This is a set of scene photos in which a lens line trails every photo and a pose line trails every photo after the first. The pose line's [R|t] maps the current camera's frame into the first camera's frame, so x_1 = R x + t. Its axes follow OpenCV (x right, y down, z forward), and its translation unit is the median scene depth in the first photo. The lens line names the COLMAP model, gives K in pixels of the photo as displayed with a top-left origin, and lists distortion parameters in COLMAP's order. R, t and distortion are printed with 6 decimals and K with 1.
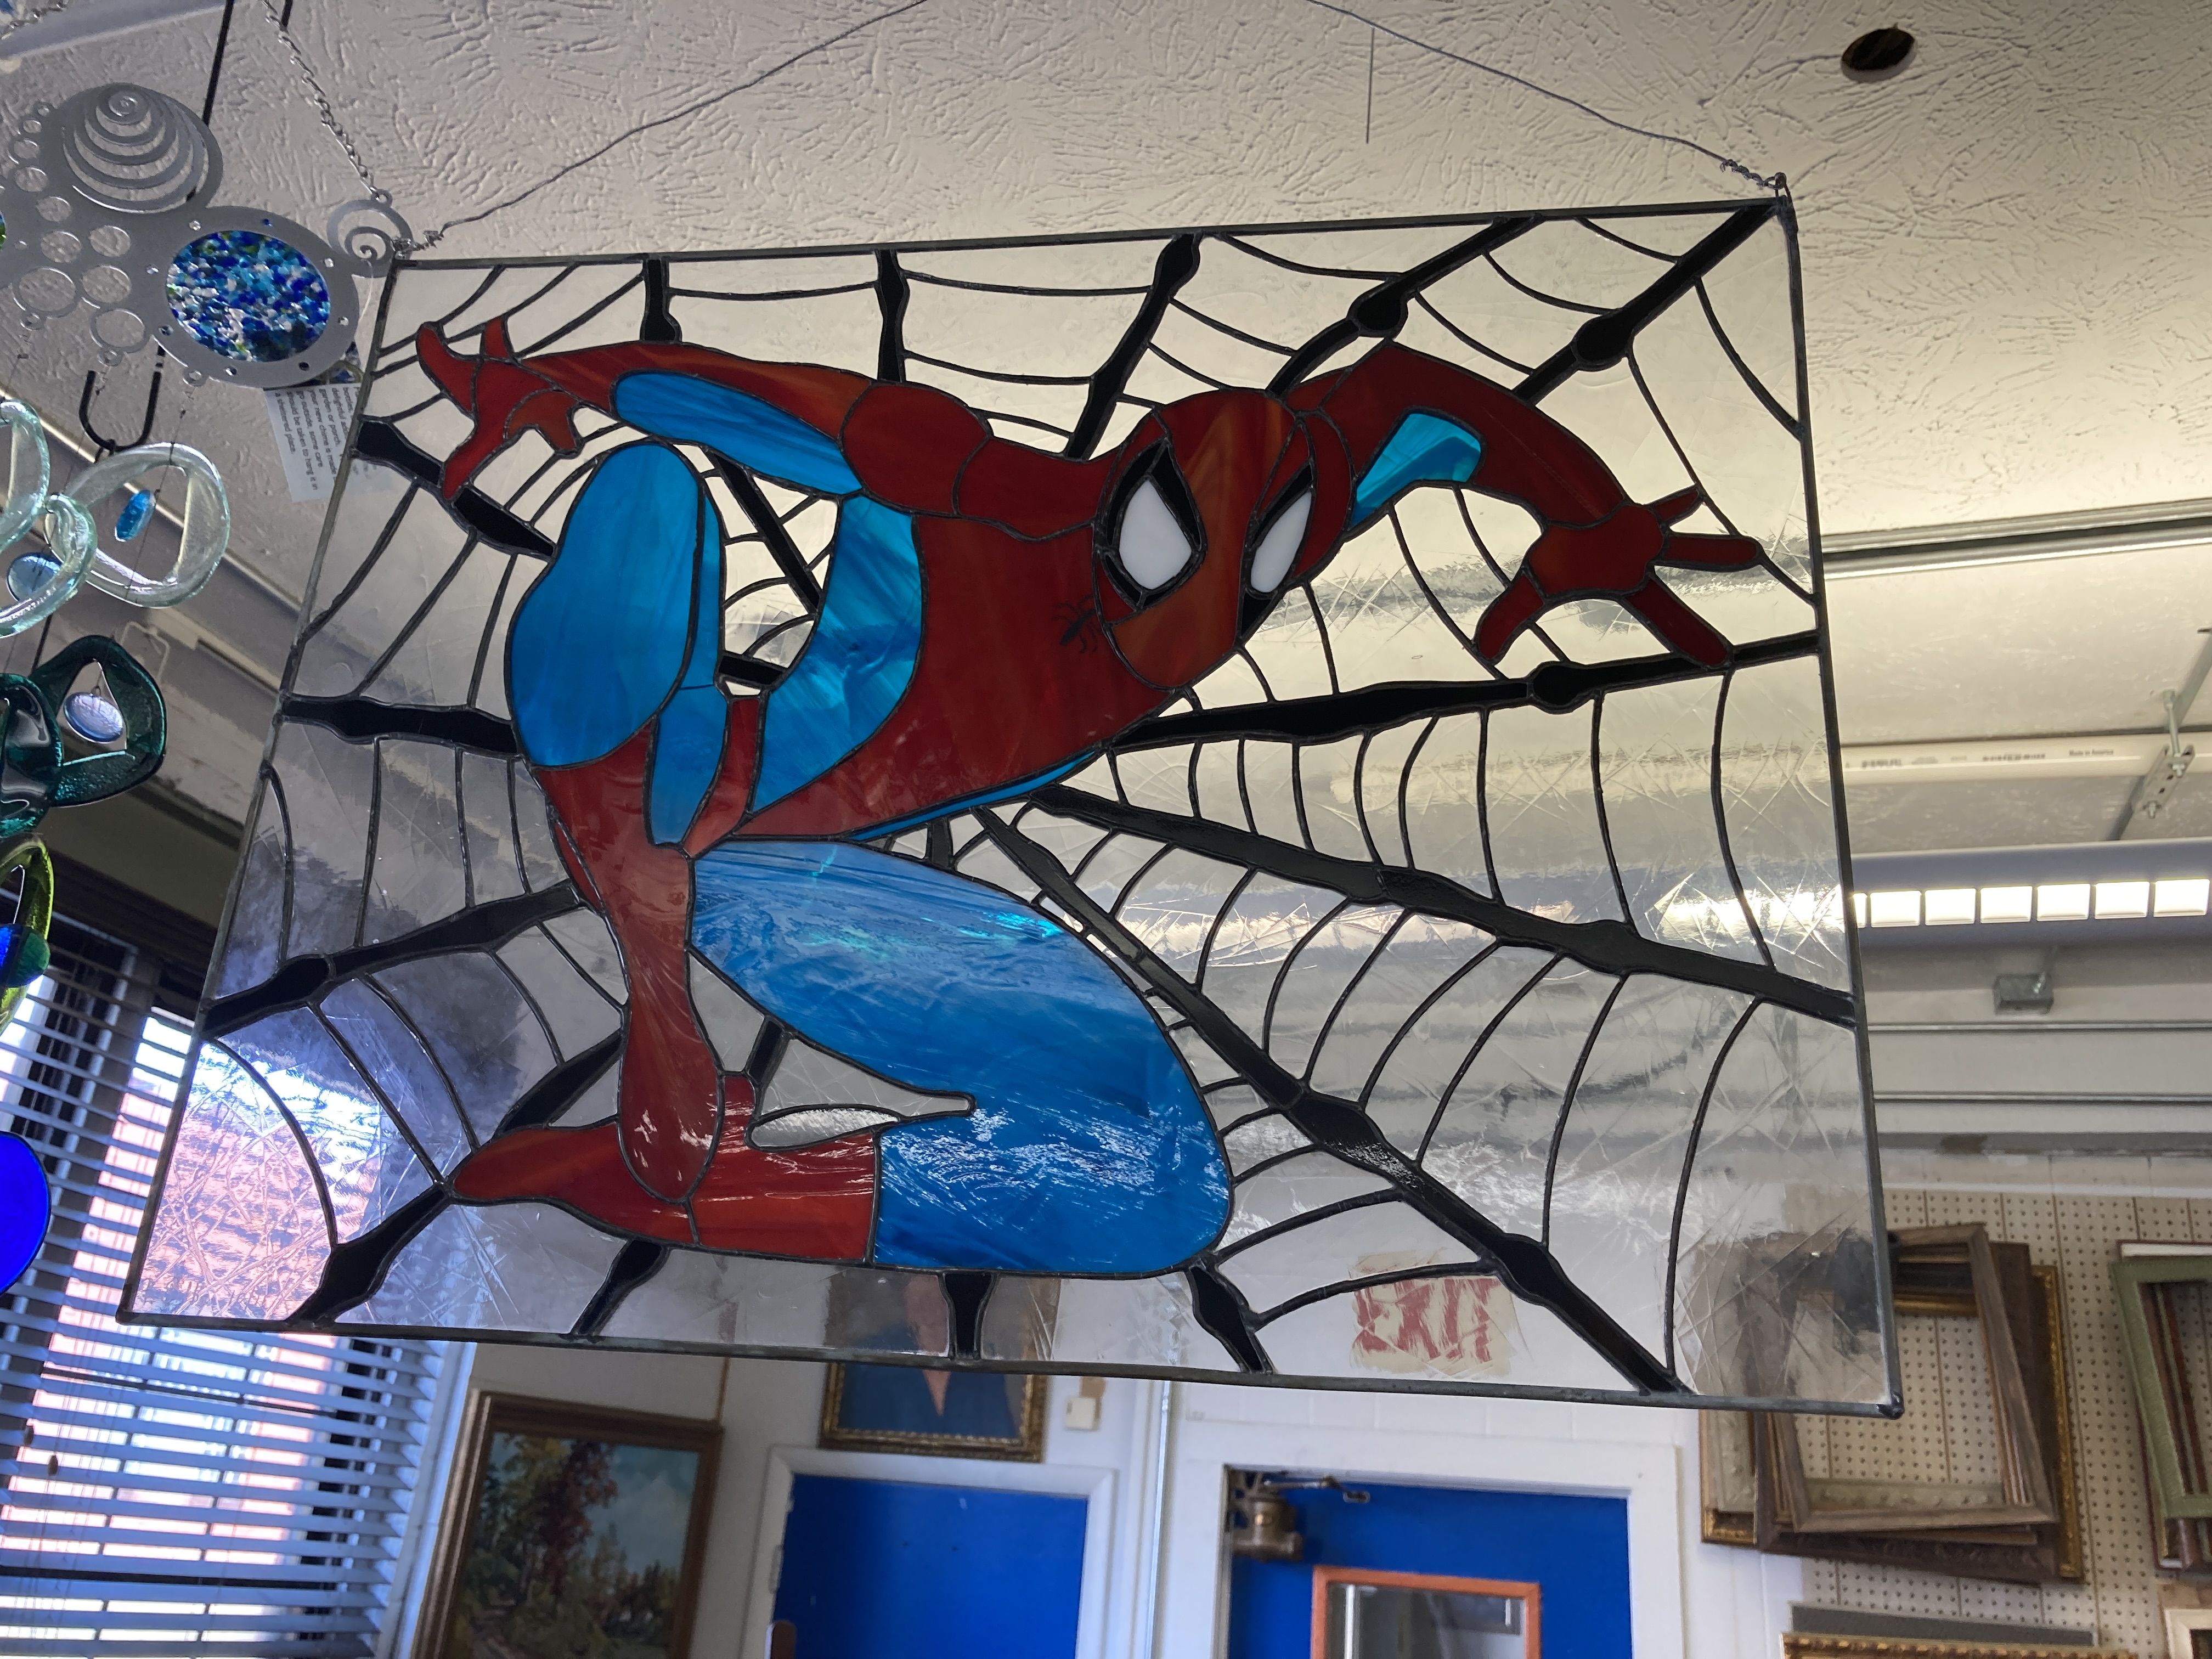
lens RADIAL K [[1803.4, 0, 1106.0], [0, 1803.4, 829.5], [0, 0, 1]] dist [0.002126, 0.001774]
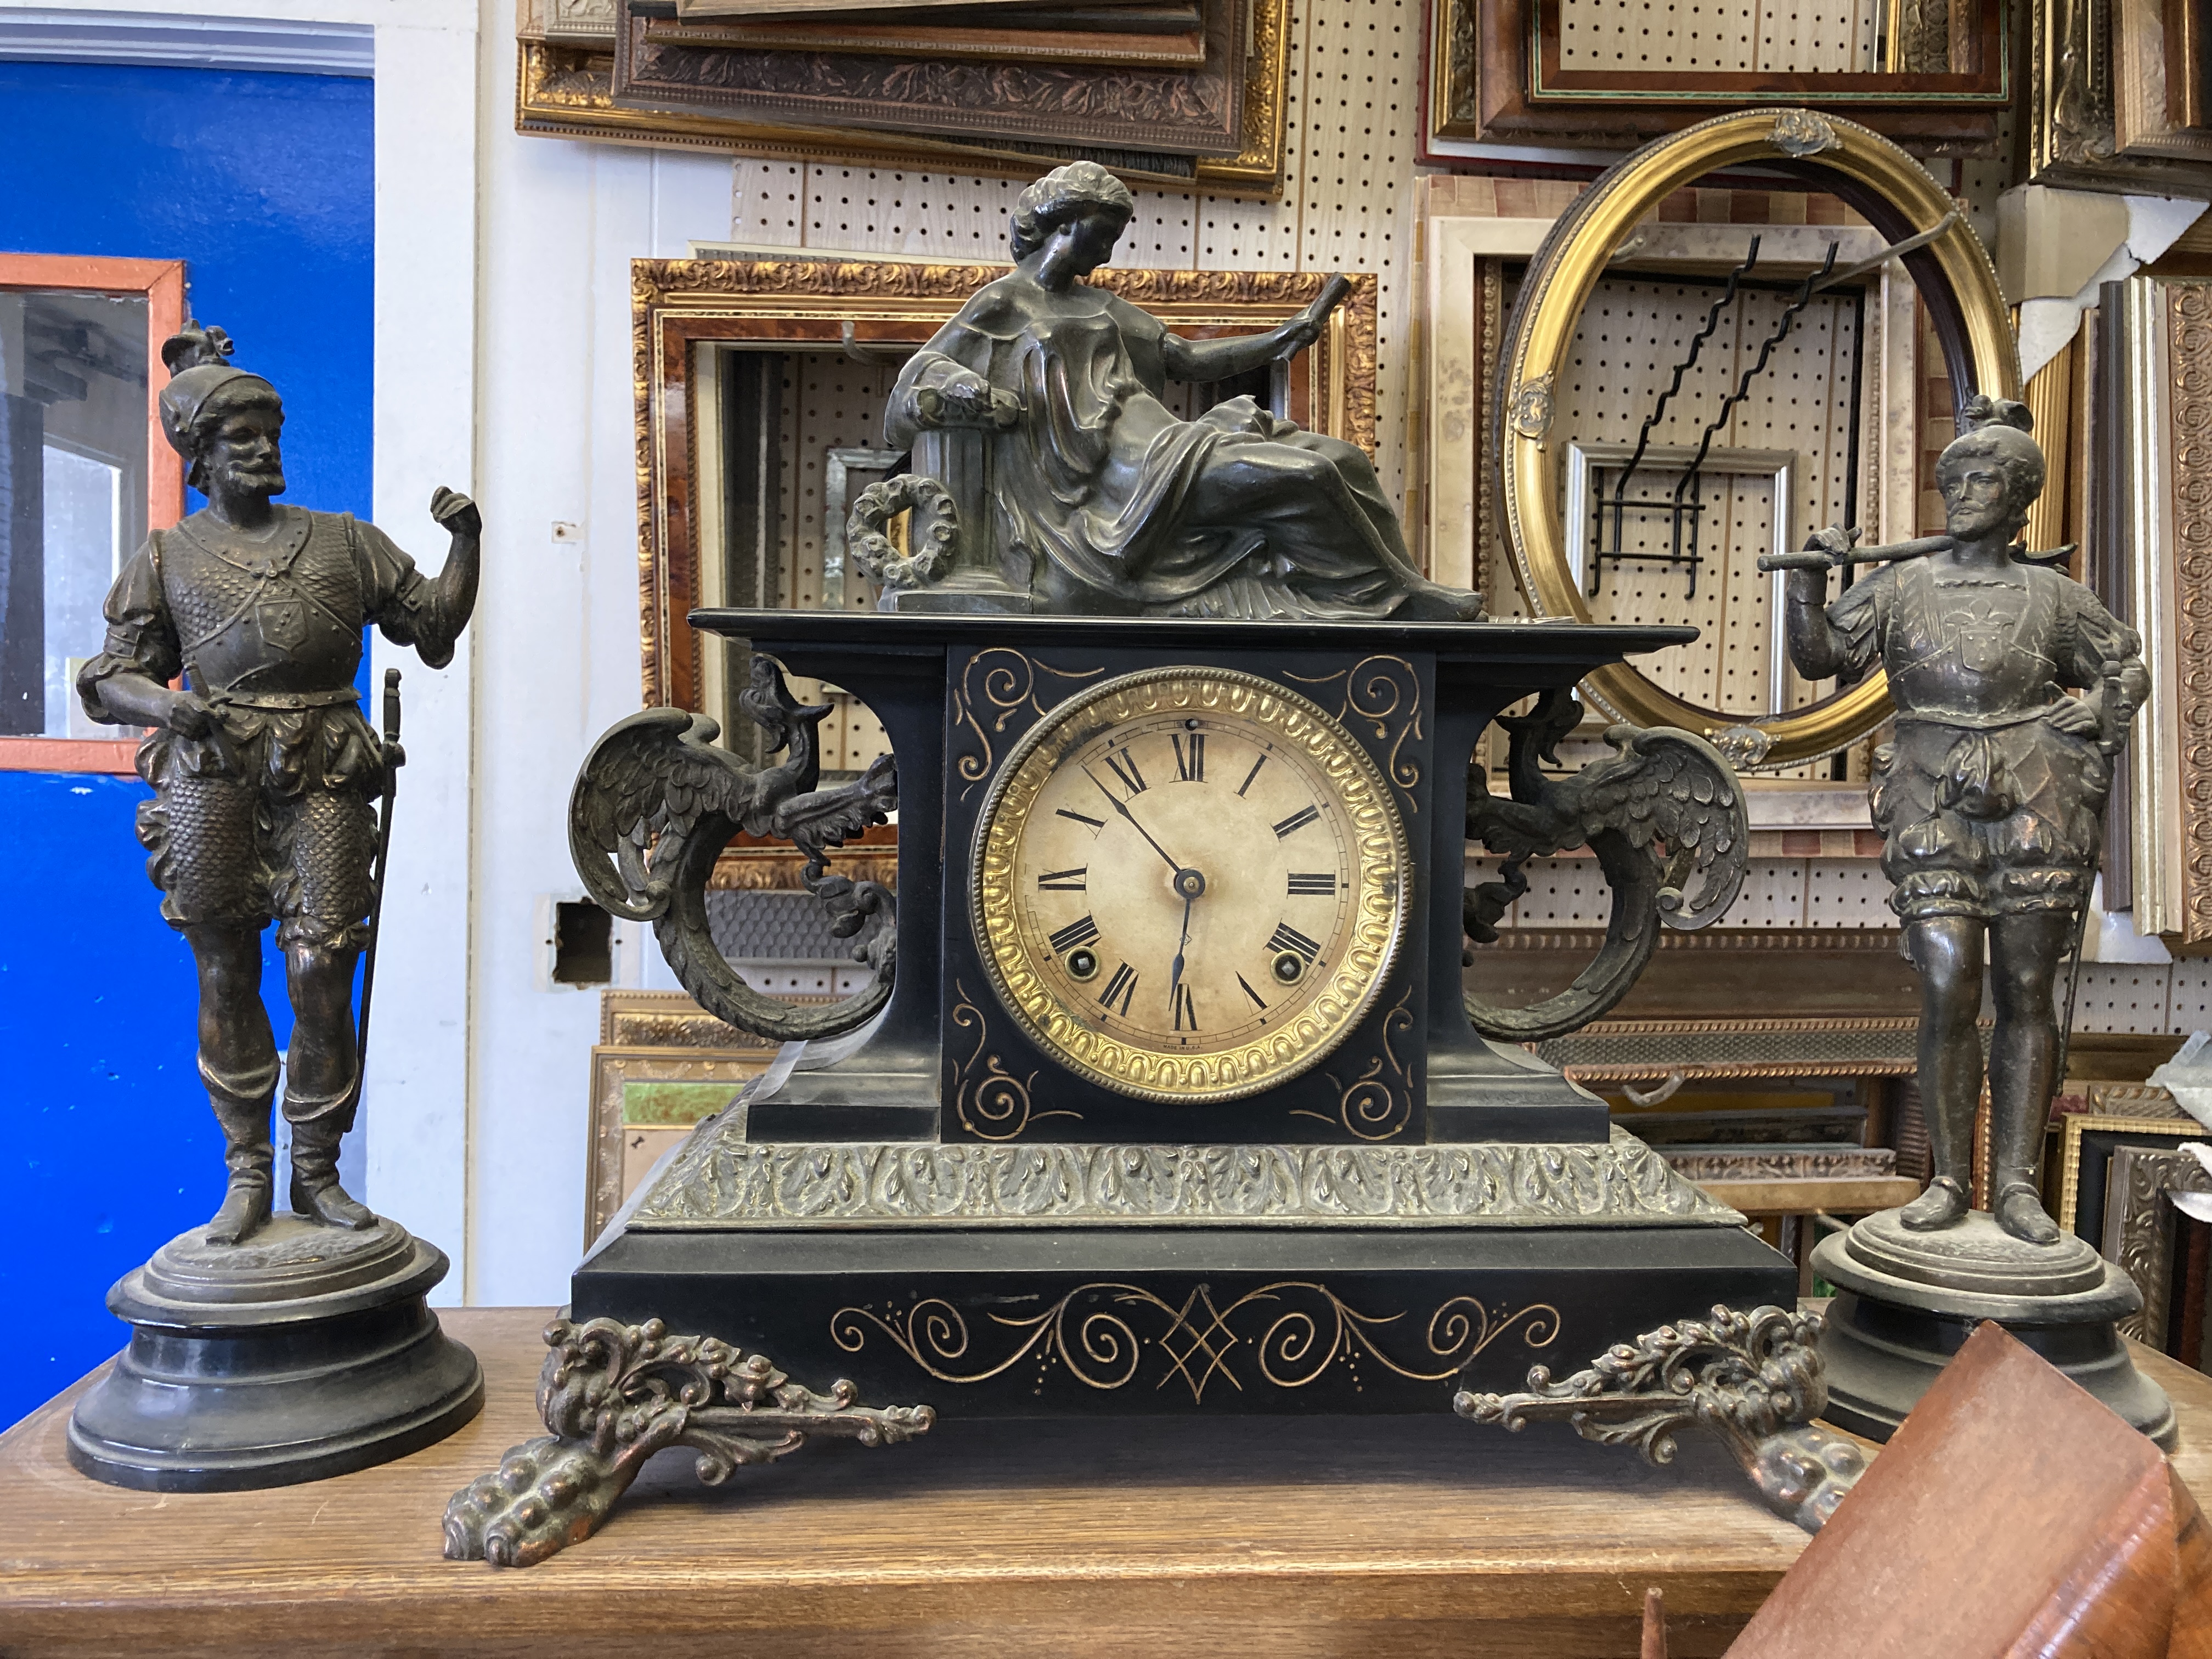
lens RADIAL K [[1811.9, 0, 1106.0], [0, 1811.9, 829.5], [0, 0, 1]] dist [0.119782, -0.403274]
pose [[0.921943, -0.066672, 0.381545, 0.296086], [-0.101739, 0.908798, 0.404642, 0.373707], [-0.373726, -0.411875, 0.831076, 0.532971]]
